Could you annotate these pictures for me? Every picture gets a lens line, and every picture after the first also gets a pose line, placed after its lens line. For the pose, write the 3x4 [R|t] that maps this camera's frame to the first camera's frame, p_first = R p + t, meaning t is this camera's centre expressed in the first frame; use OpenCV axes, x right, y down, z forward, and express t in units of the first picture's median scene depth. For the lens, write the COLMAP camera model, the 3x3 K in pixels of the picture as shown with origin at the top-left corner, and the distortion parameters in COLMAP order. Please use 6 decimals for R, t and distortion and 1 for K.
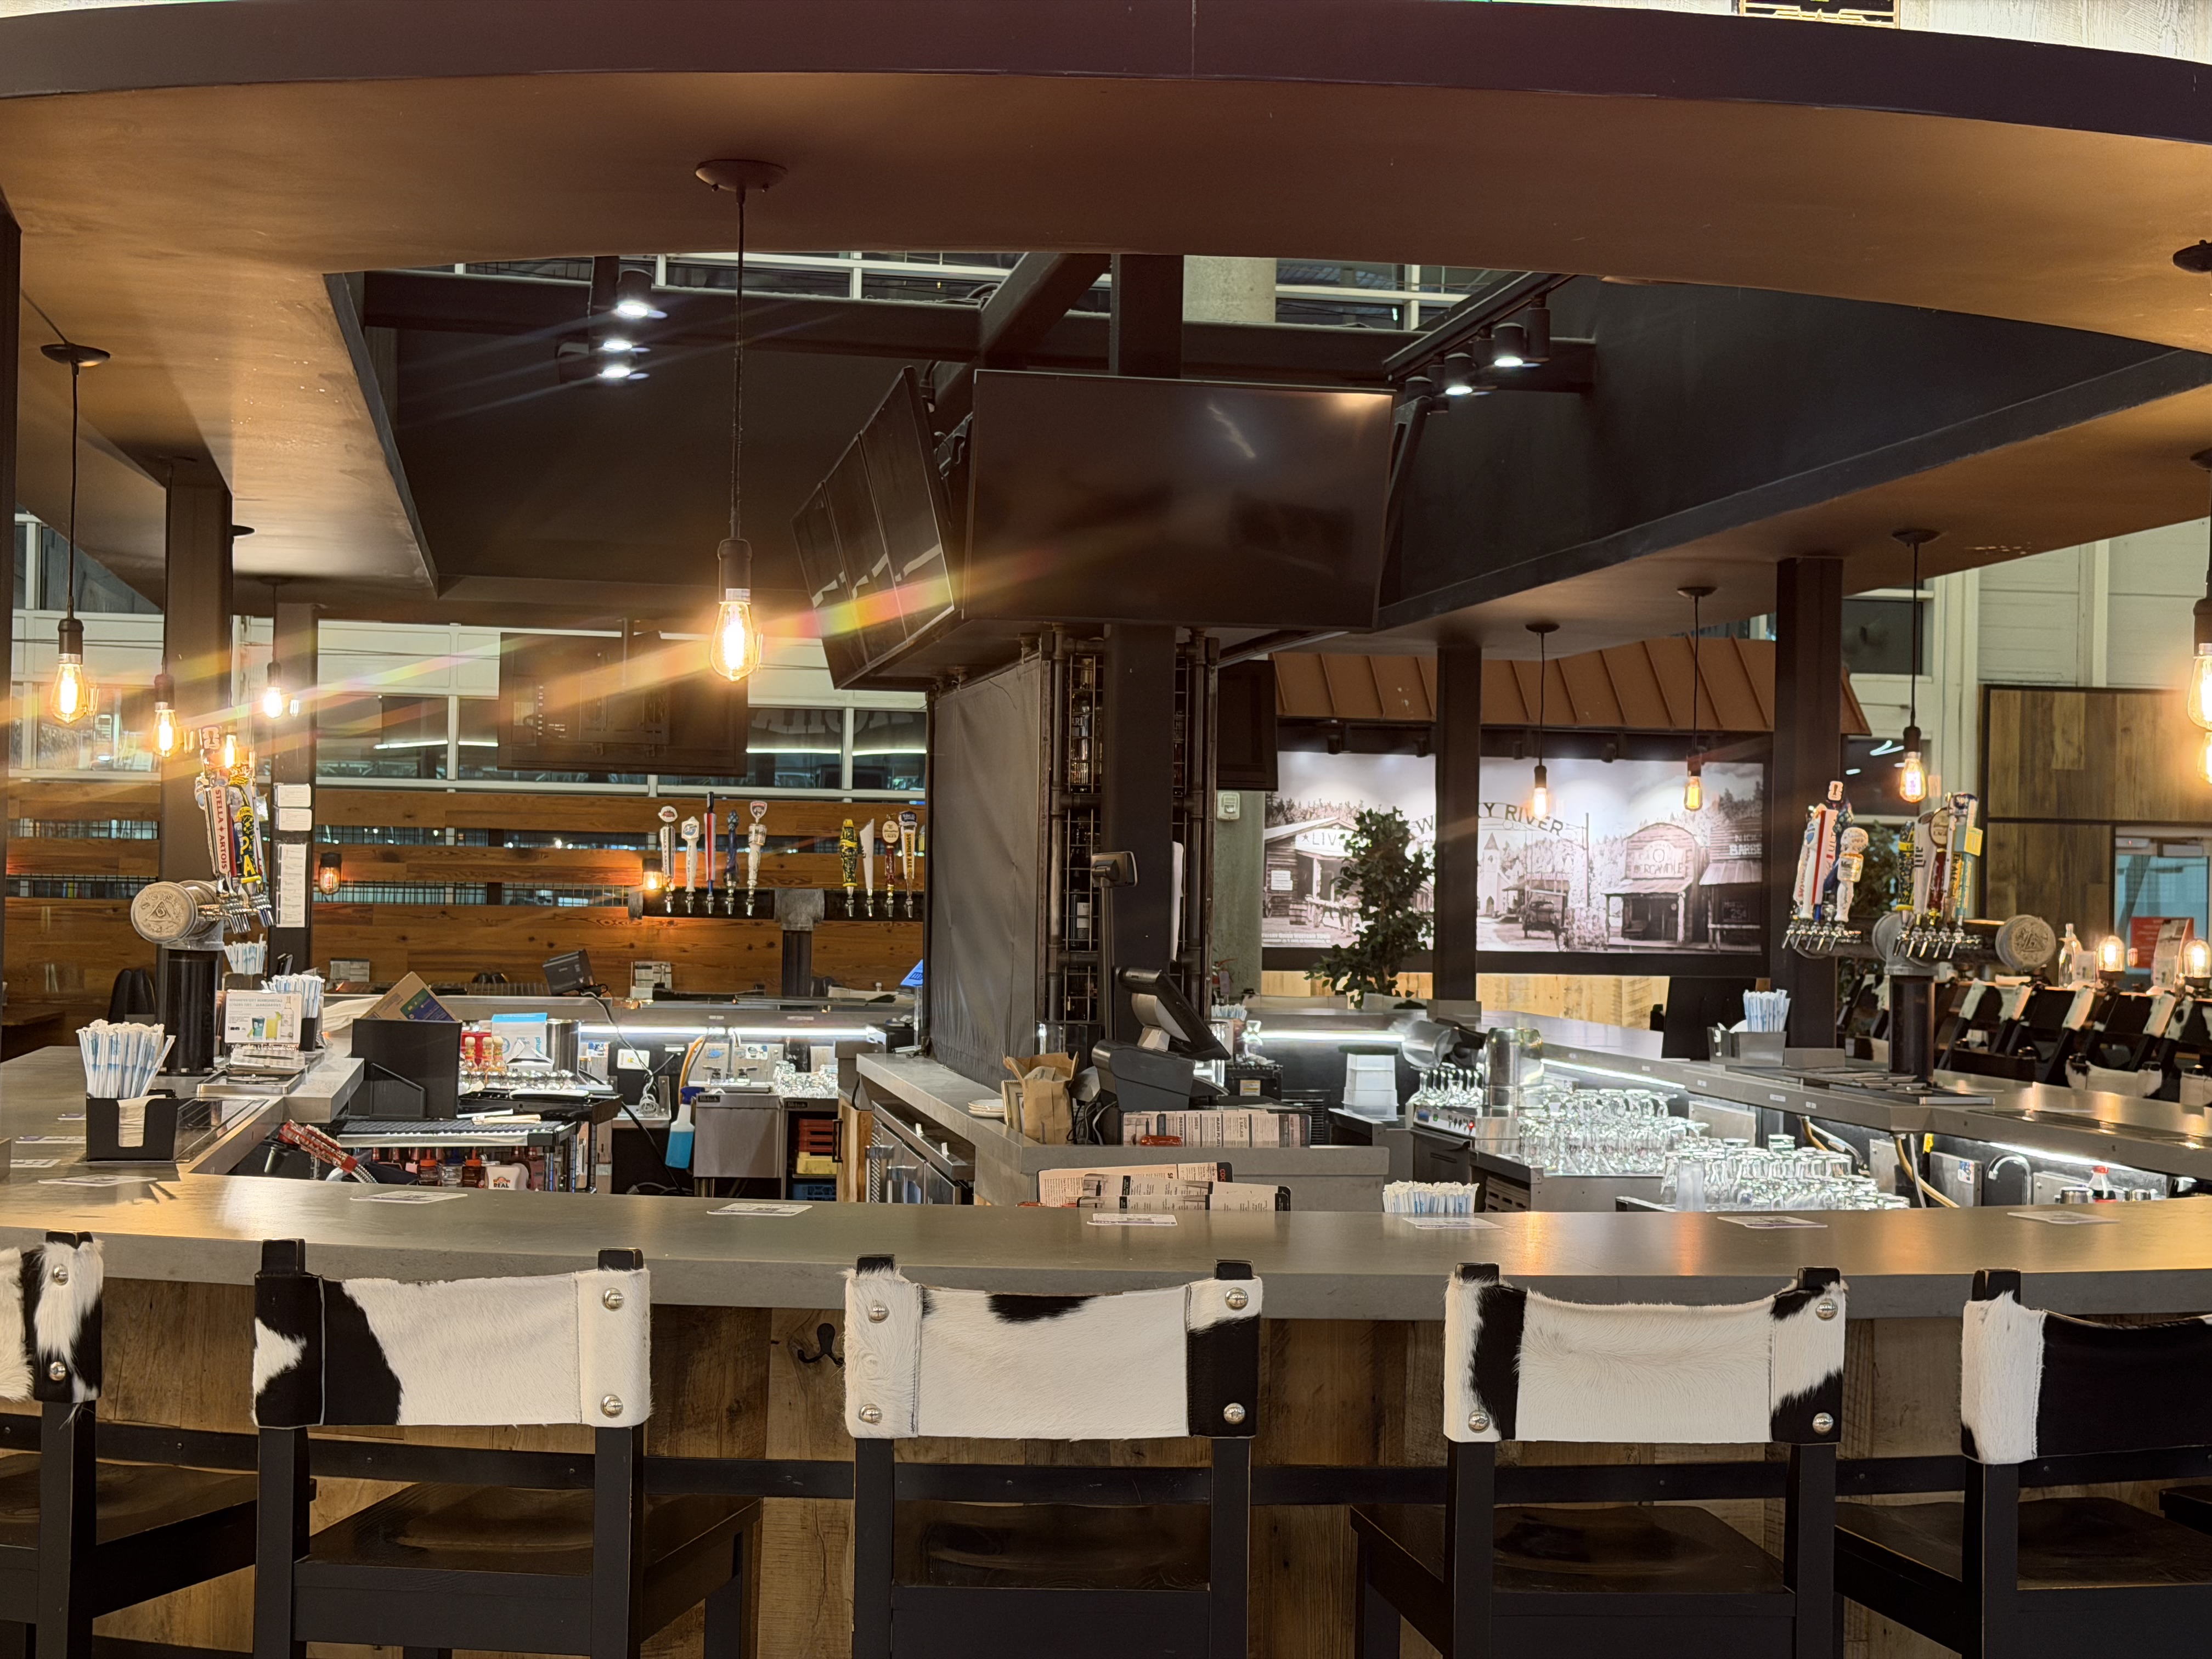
lens RADIAL K [[3071.6, 0, 1114.2], [0, 3071.6, 838.8], [0, 0, 1]] dist [0.143161, -0.026199]
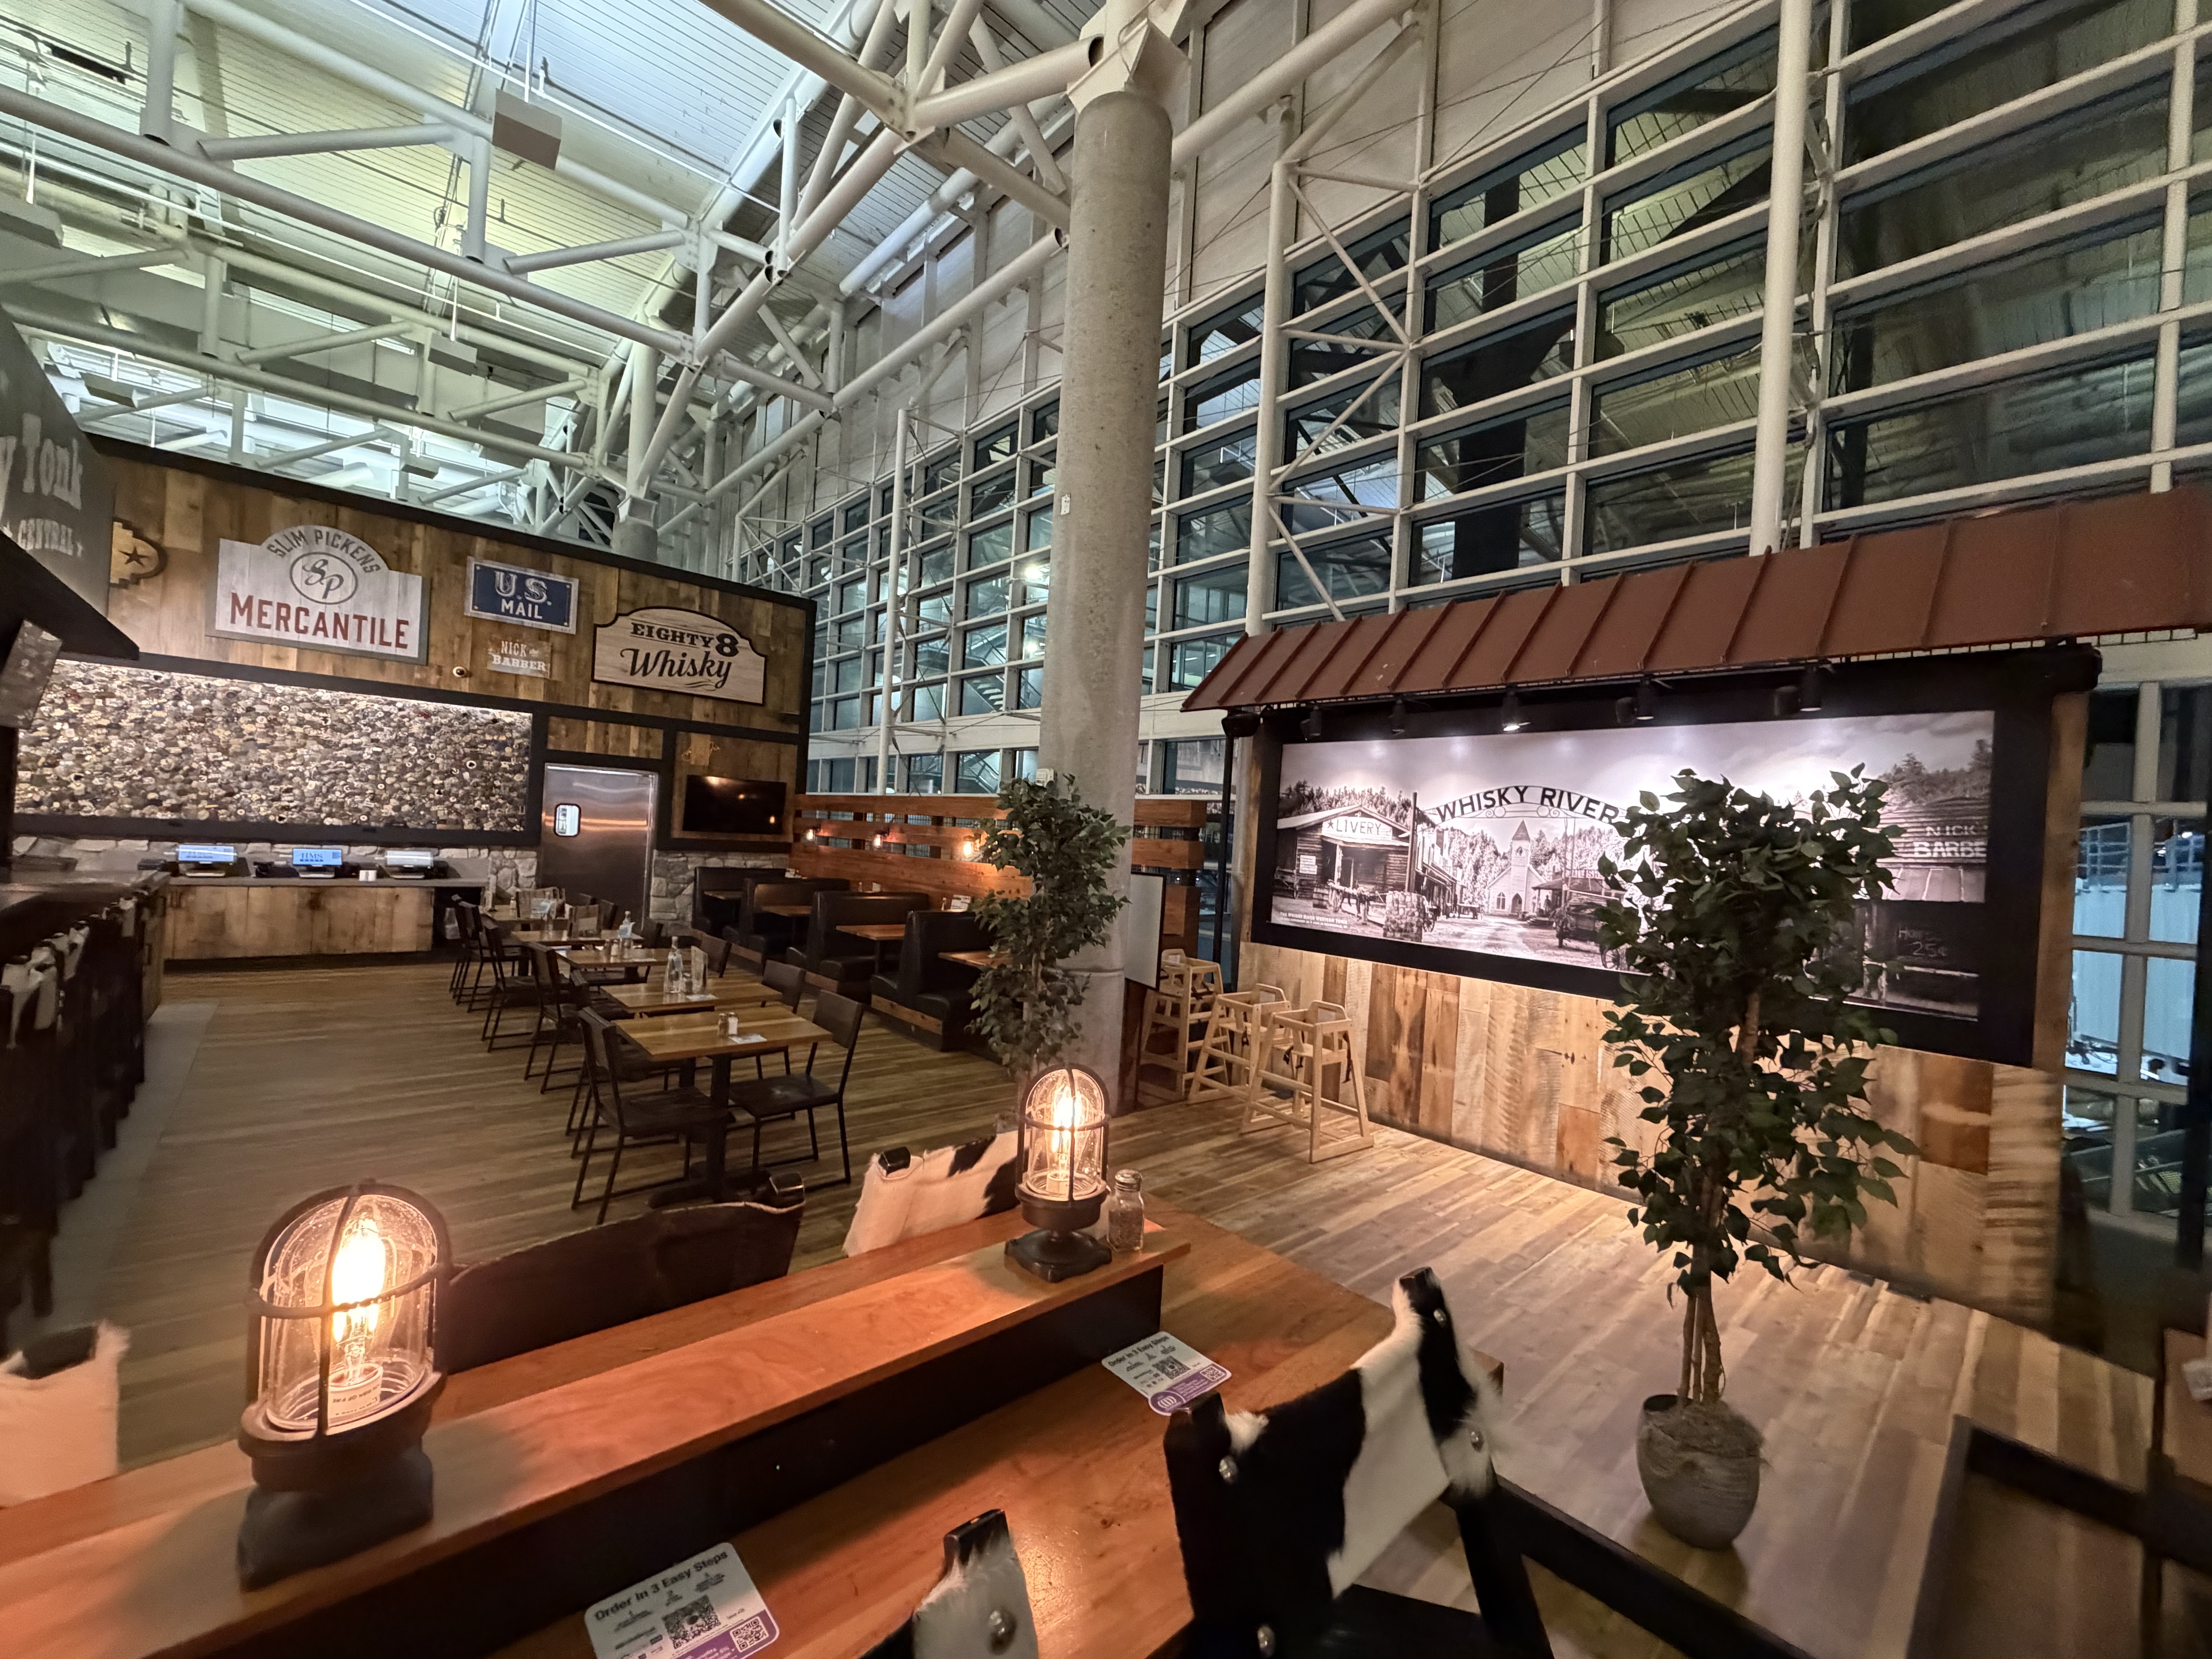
lens RADIAL K [[880.2, 0, 1102.6], [0, 880.2, 836.4], [0, 0, 1]] dist [0.001052, -0.000326]
pose [[0.520247, 0.011630, -0.853936, 0.544868], [-0.035849, 0.999323, -0.008231, 0.017355], [0.853263, 0.034895, 0.520312, 1.543207]]
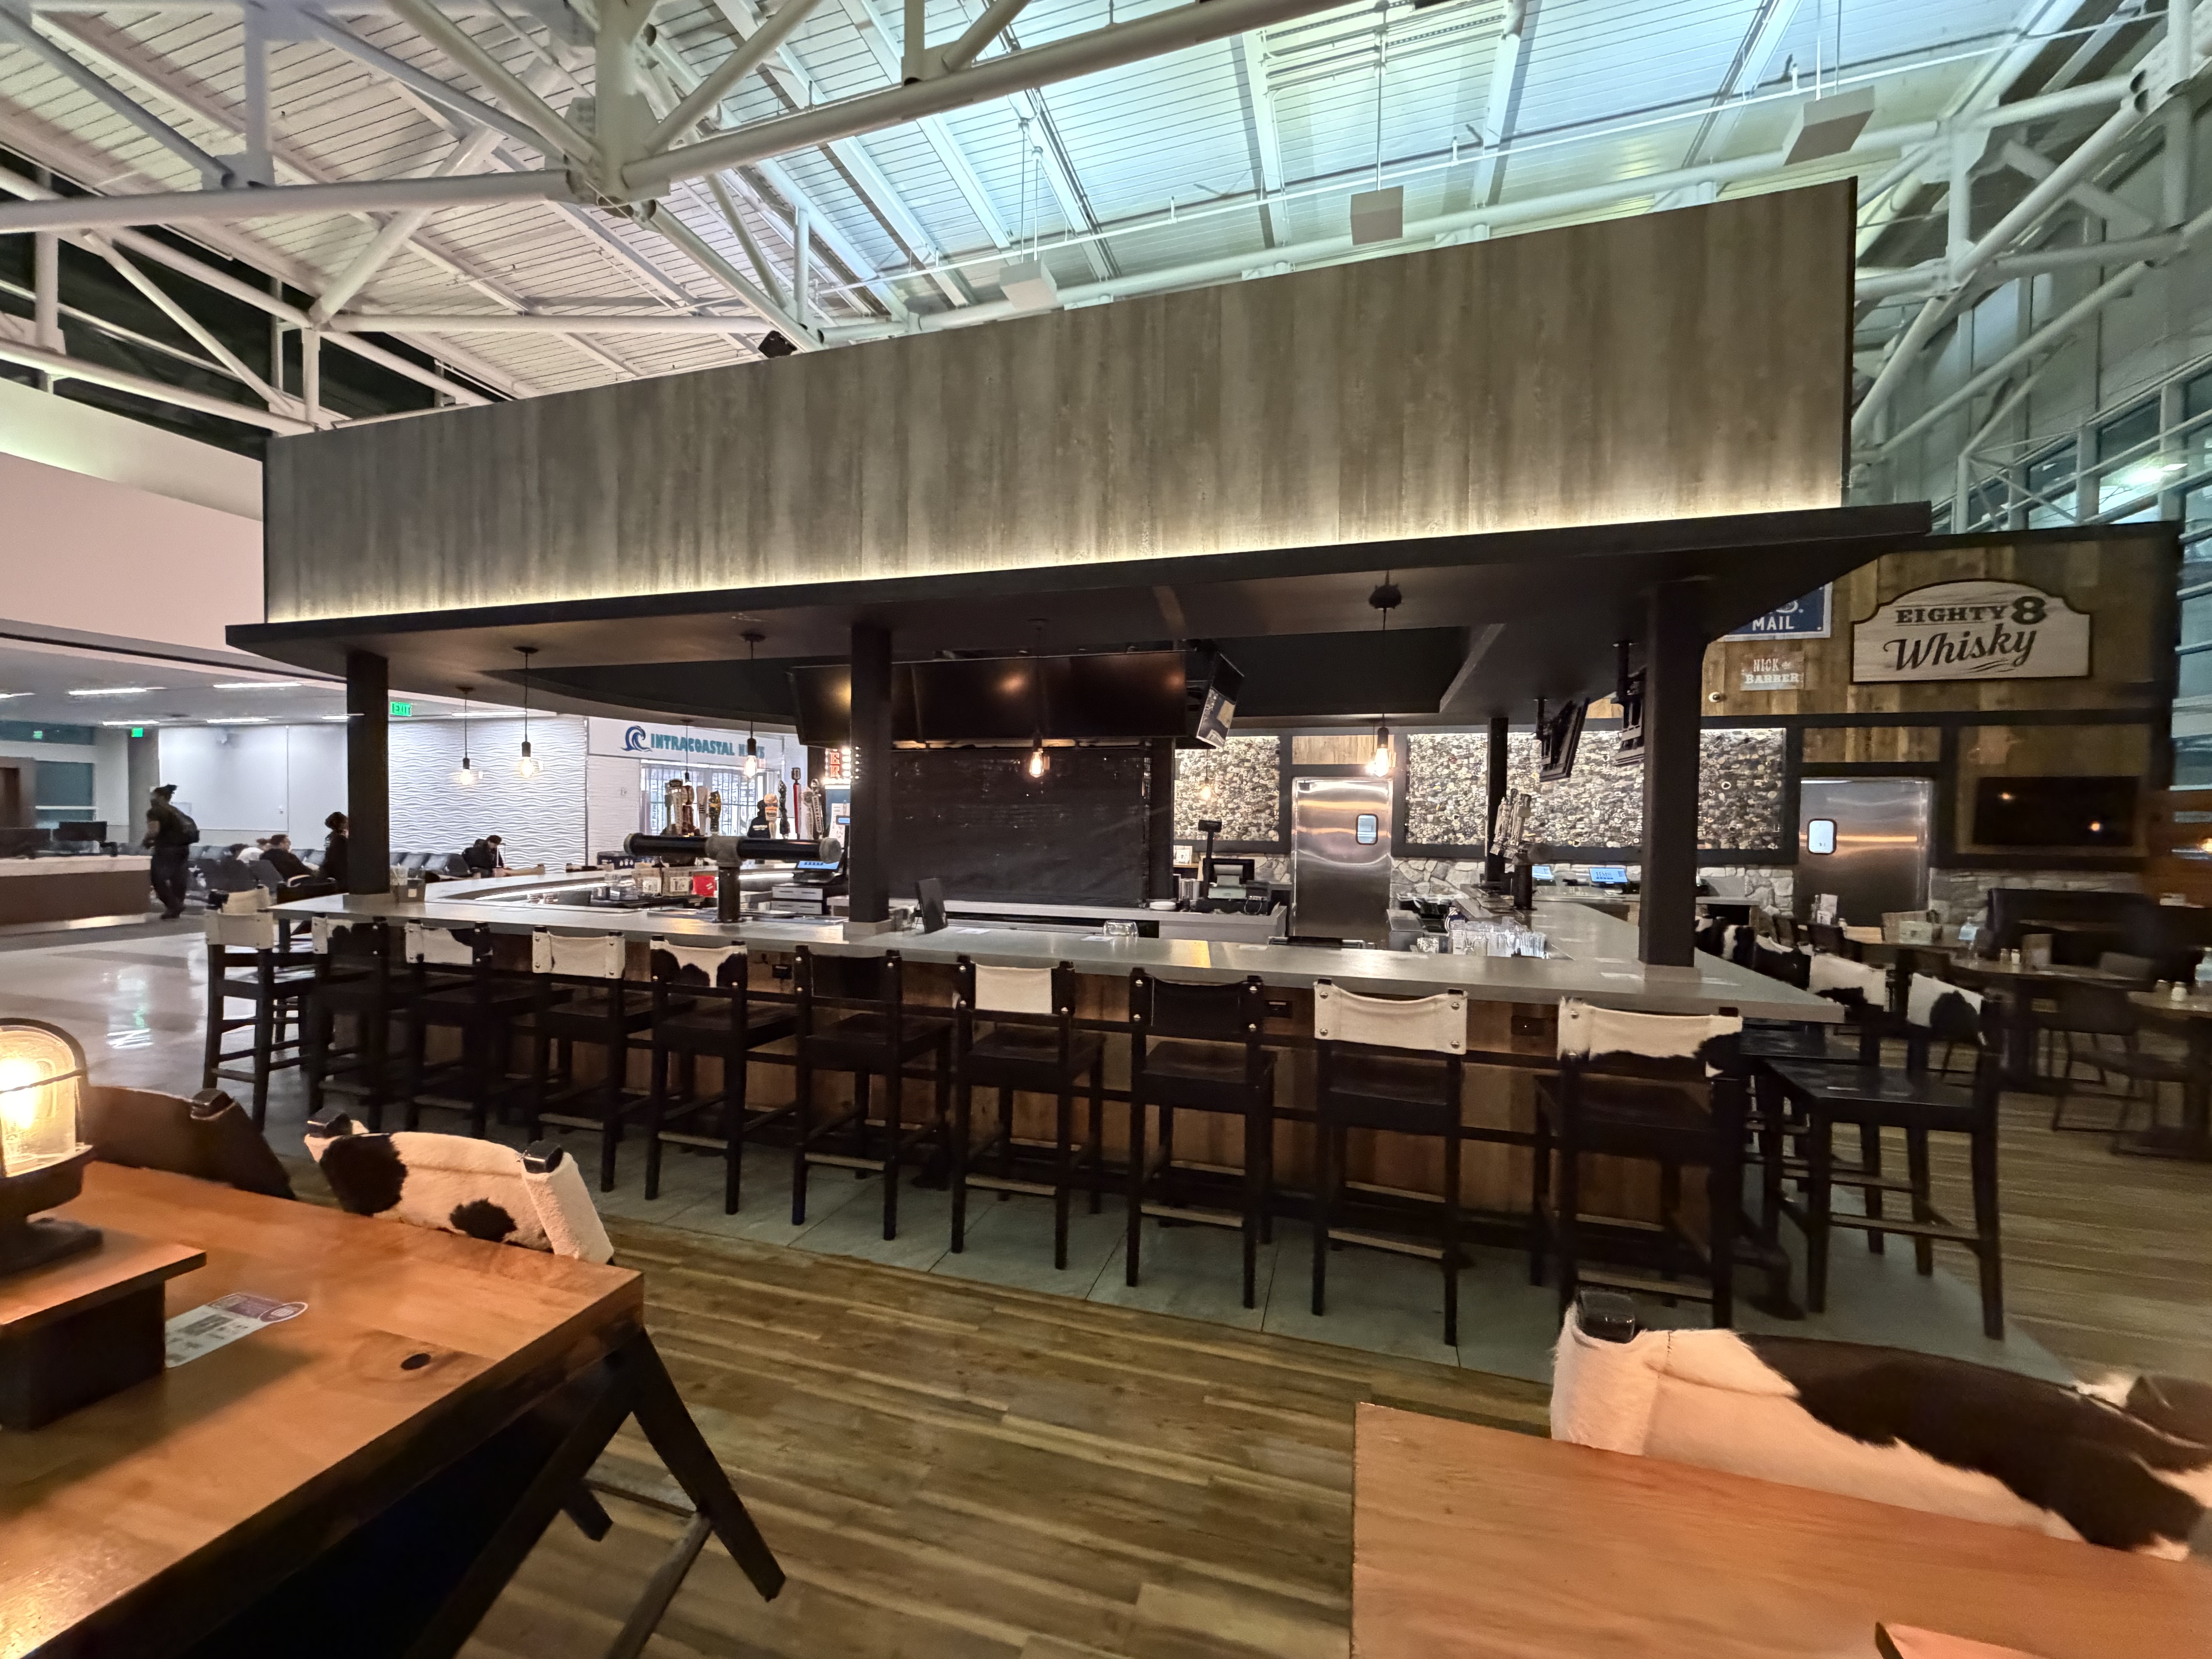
lens RADIAL K [[880.2, 0, 1102.6], [0, 880.2, 836.4], [0, 0, 1]] dist [0.001052, -0.000326]
pose [[-0.461693, -0.005867, -0.887021, 0.561992], [-0.007928, 0.999965, -0.002488, 0.021182], [0.887005, 0.005883, -0.461723, 1.267814]]
